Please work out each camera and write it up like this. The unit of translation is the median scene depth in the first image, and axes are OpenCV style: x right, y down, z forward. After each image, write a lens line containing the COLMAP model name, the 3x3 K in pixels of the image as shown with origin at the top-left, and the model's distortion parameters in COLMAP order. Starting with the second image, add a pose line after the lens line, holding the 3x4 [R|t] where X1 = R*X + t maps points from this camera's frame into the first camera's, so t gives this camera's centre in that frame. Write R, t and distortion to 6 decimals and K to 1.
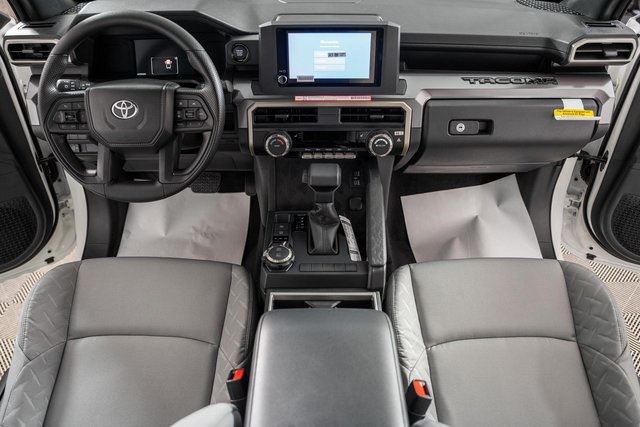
lens RADIAL K [[501.7, 0, 320.0], [0, 501.7, 213.5], [0, 0, 1]] dist [-0.080128, 0.003238]
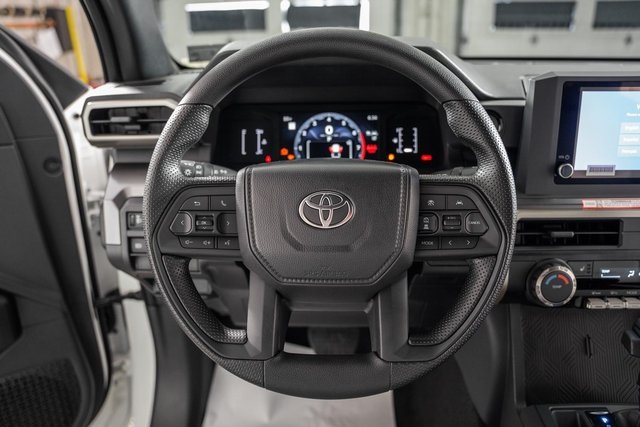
lens RADIAL K [[501.7, 0, 320.0], [0, 501.7, 213.5], [0, 0, 1]] dist [-0.080128, 0.003238]
pose [[0.999523, 0.006760, -0.030147, -0.334995], [-0.014648, 0.962809, -0.269785, -0.062677], [0.027202, 0.270098, 0.962448, 0.449631]]
